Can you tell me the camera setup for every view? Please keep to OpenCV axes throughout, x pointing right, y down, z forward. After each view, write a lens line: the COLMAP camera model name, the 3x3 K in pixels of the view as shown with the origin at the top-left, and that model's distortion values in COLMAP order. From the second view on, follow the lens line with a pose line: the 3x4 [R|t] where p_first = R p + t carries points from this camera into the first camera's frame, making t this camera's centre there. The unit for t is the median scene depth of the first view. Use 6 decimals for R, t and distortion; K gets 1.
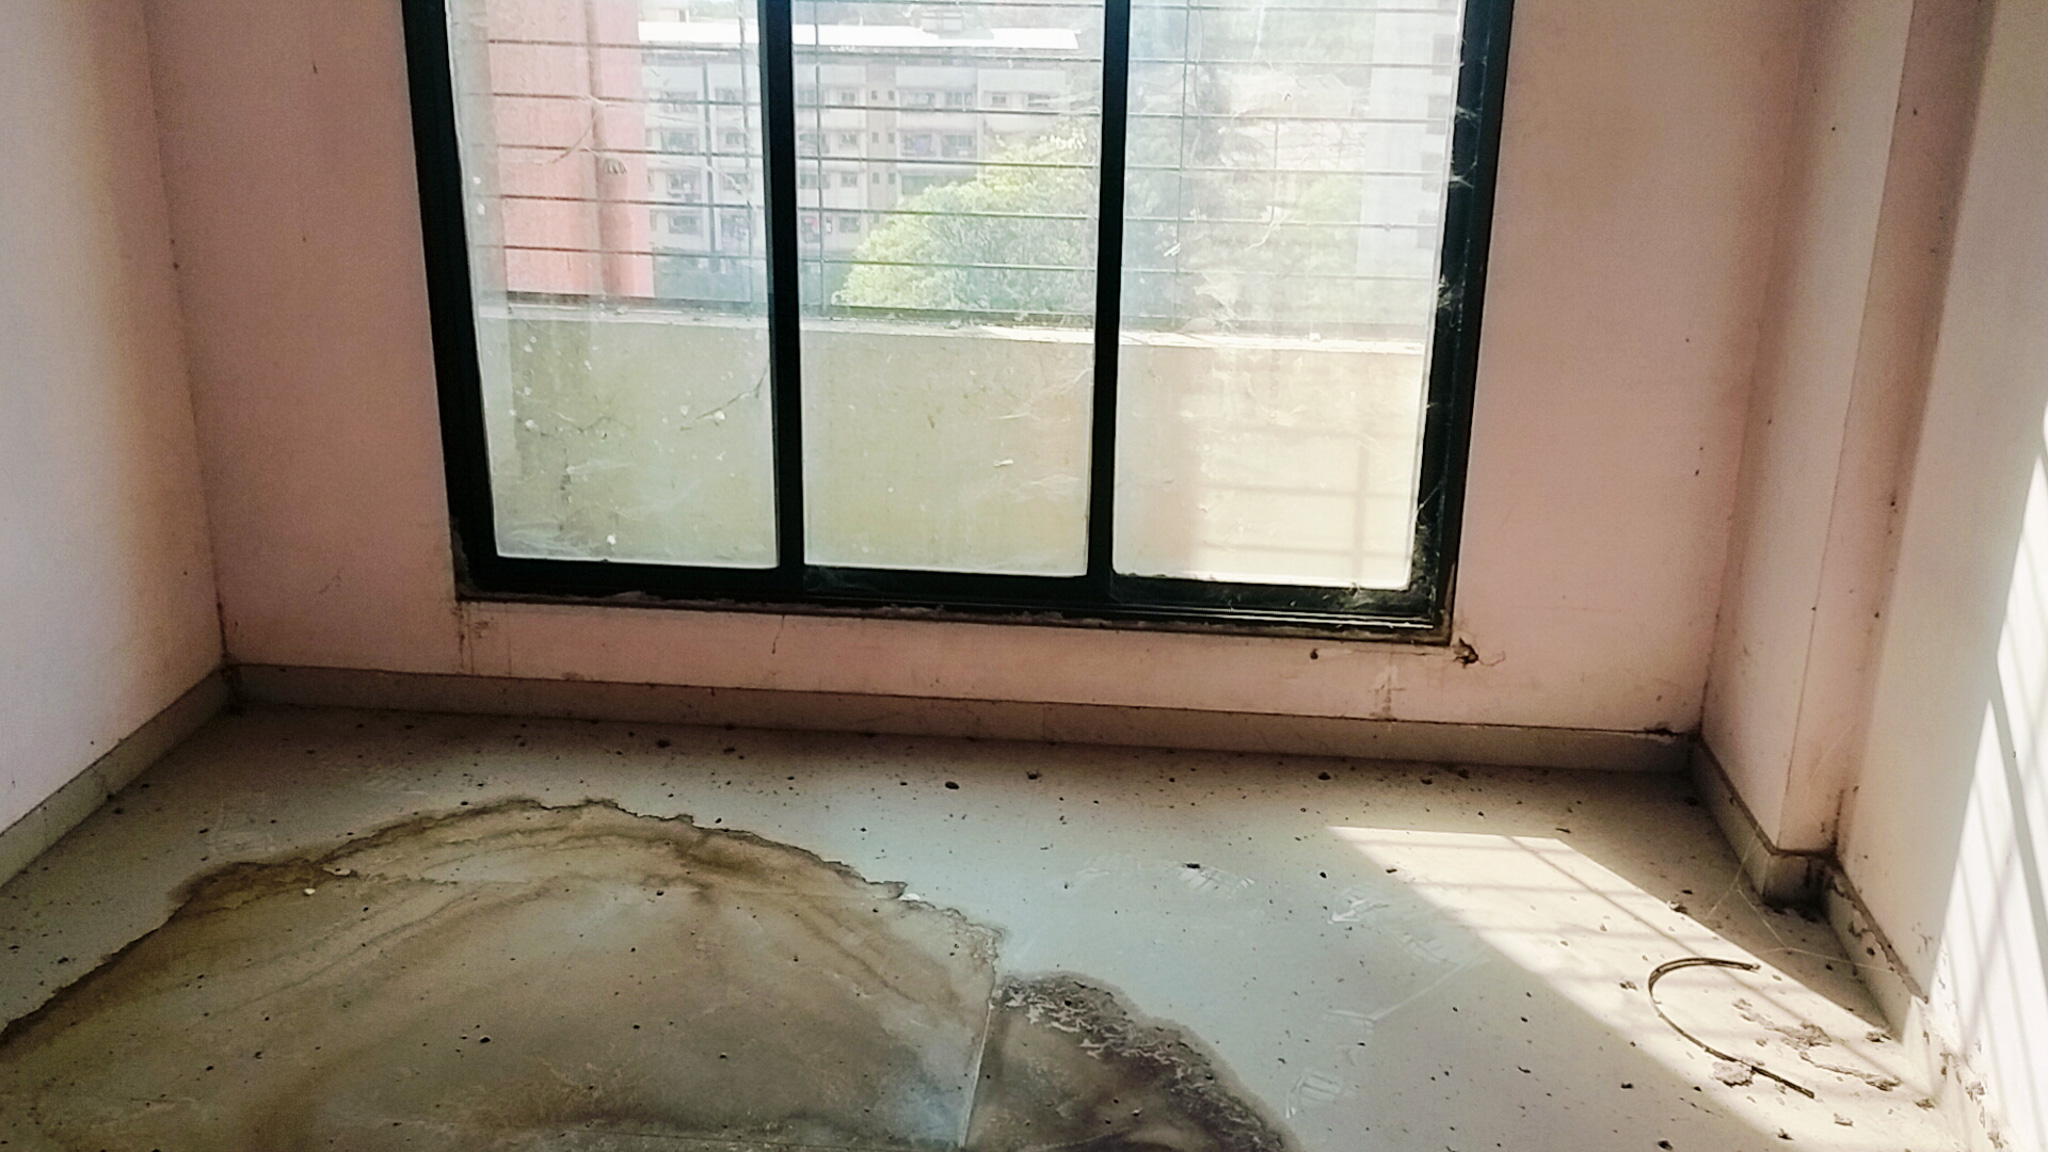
lens RADIAL K [[1922.8, 0, 1022.9], [0, 1922.8, 575.1], [0, 0, 1]] dist [0.054943, 0.002710]
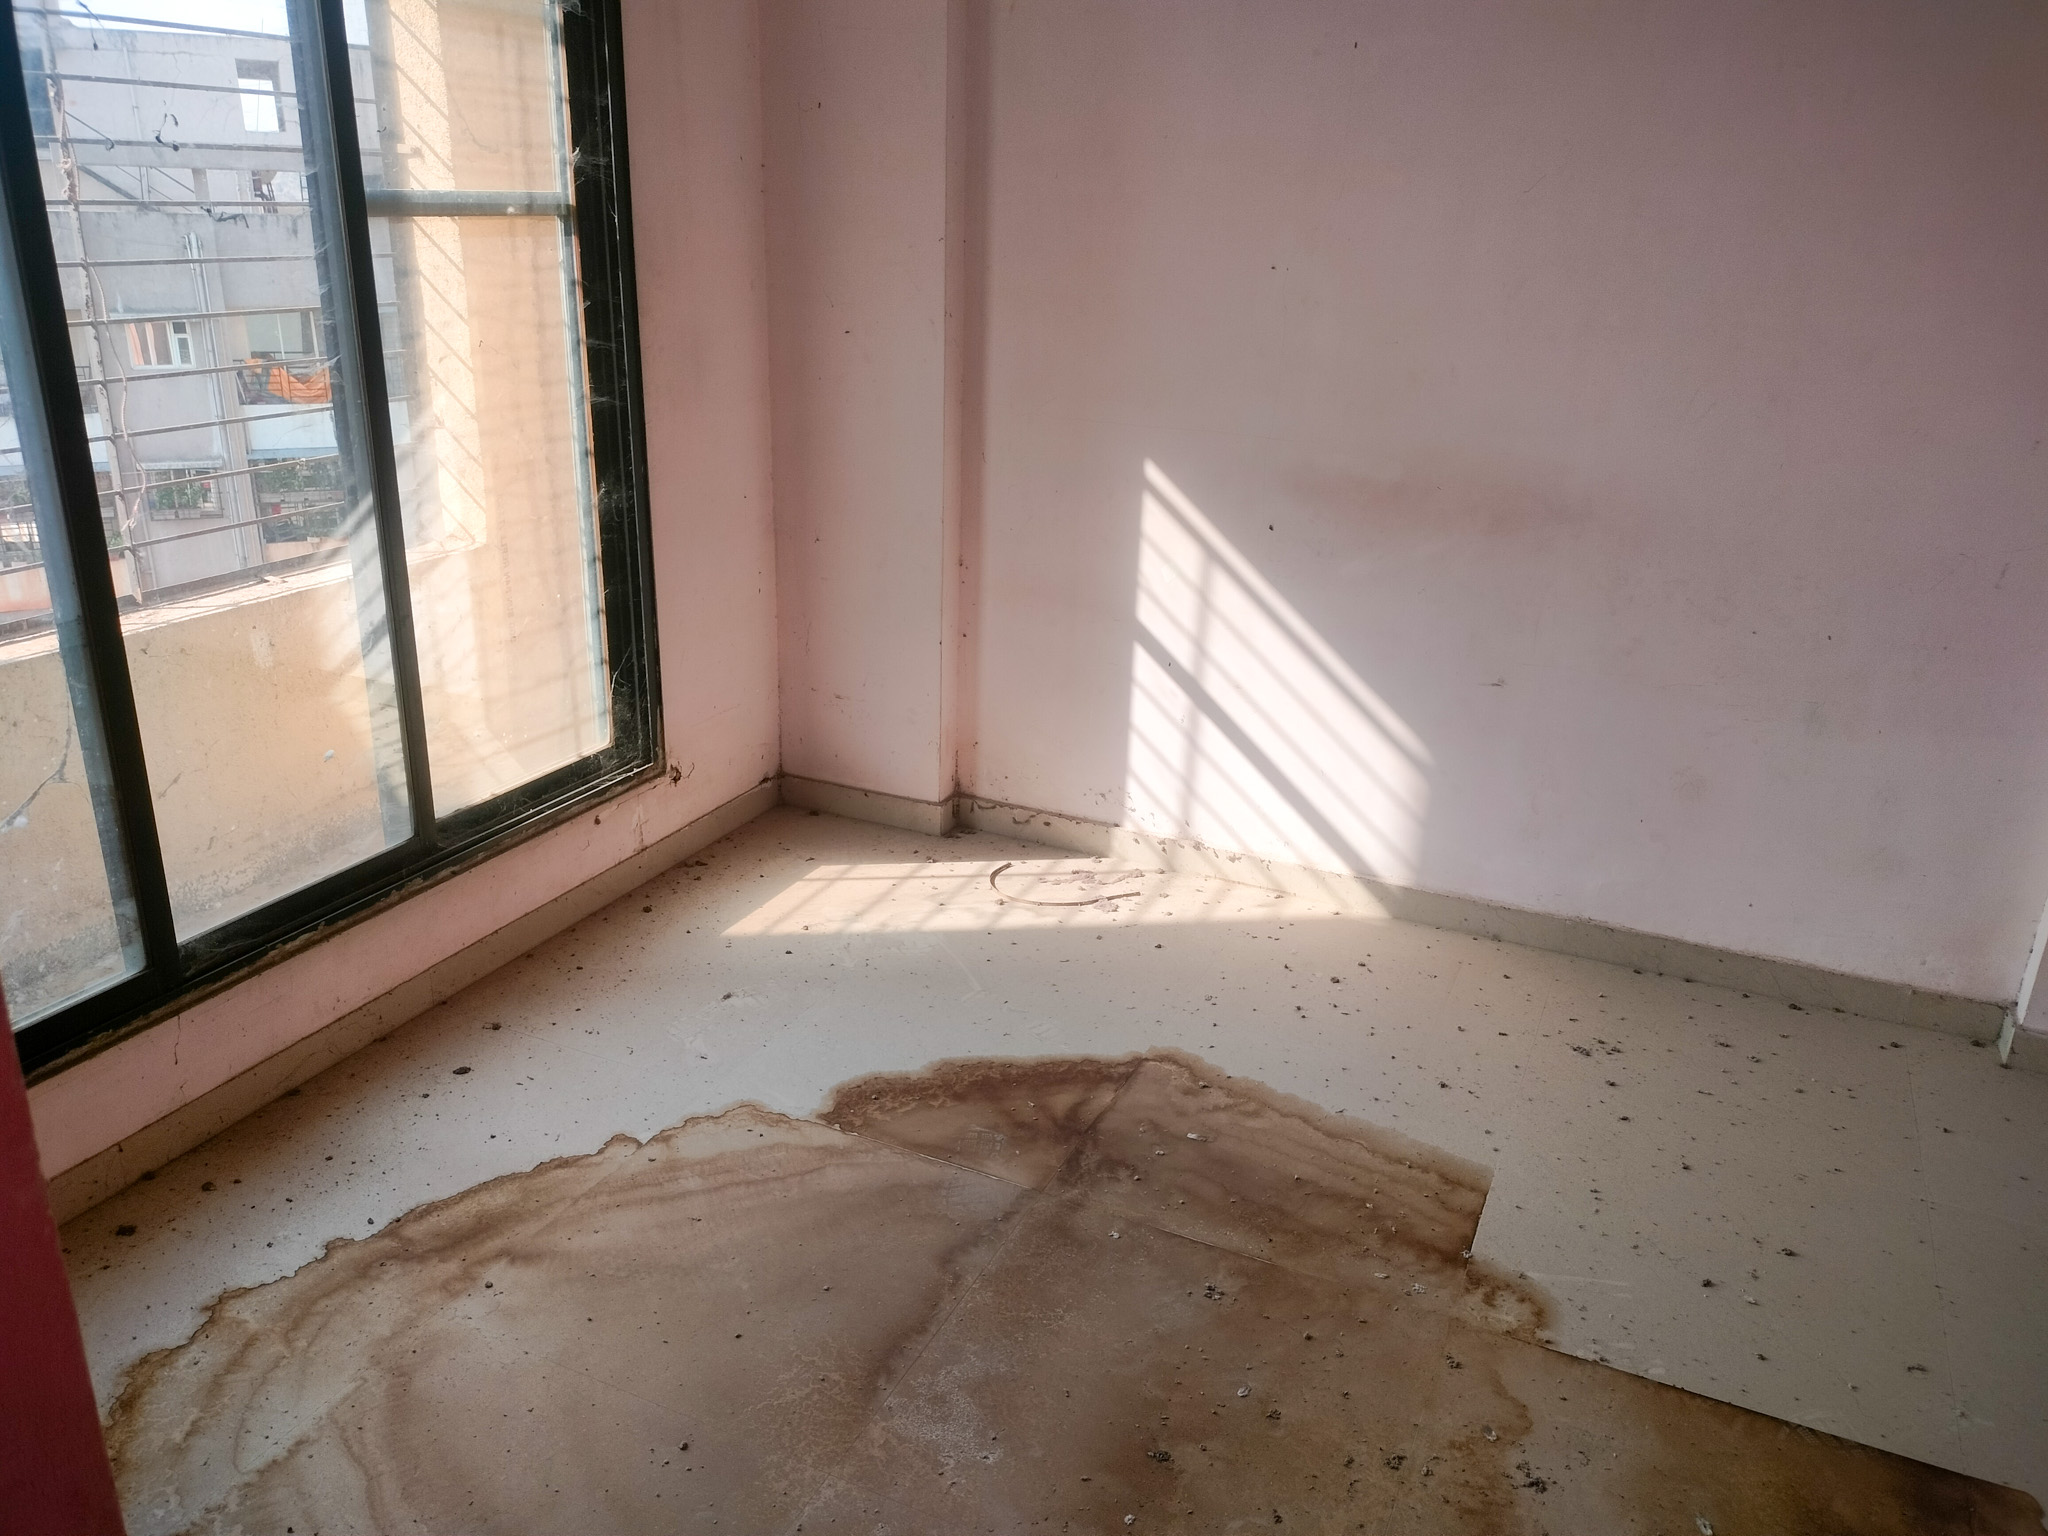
lens RADIAL K [[1569.5, 0, 1020.7], [0, 1569.5, 758.8], [0, 0, 1]] dist [0.103922, -0.164930]
pose [[0.329560, -0.326233, 0.885981, -0.599587], [0.284668, 0.929069, 0.236210, -0.146571], [-0.900197, 0.174365, 0.399052, 0.386188]]
